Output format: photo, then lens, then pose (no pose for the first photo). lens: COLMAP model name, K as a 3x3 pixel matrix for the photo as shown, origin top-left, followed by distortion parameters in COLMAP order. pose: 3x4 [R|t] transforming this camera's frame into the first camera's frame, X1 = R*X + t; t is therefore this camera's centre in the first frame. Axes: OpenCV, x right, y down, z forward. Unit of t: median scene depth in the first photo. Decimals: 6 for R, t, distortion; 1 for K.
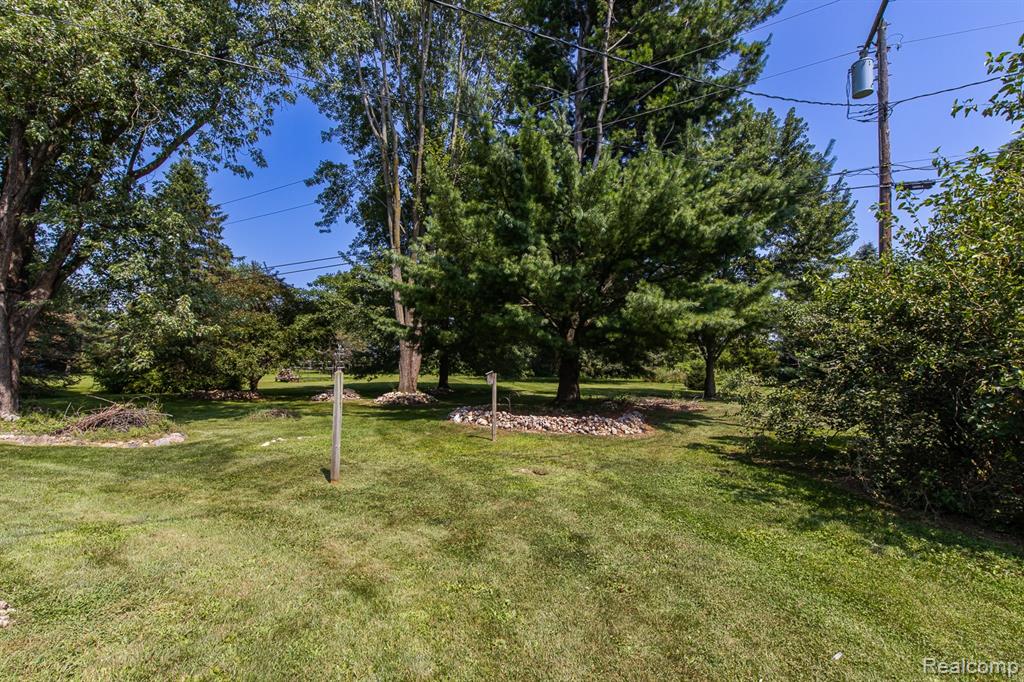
lens RADIAL K [[436.3, 0, 513.4], [0, 436.3, 340.6], [0, 0, 1]] dist [-0.005034, -0.000403]
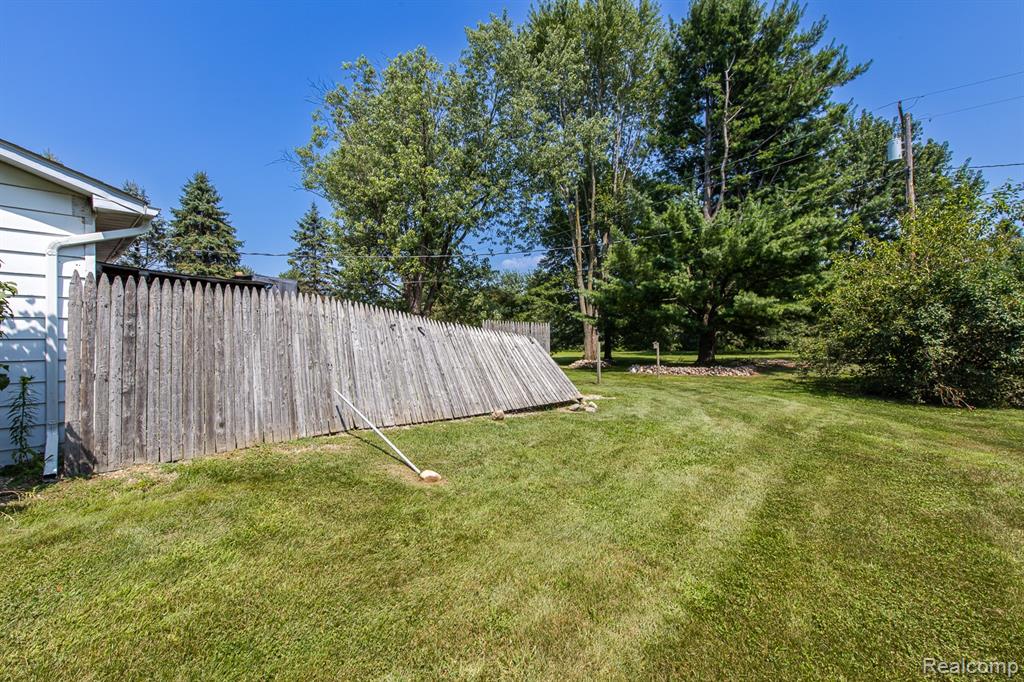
lens RADIAL K [[436.3, 0, 504.3], [0, 436.3, 340.1], [0, 0, 1]] dist [-0.005034, -0.000403]
pose [[0.942217, -0.034856, -0.333185, -0.033294], [0.050377, 0.998005, 0.038057, -0.037117], [0.331194, -0.052643, 0.942093, -0.859184]]
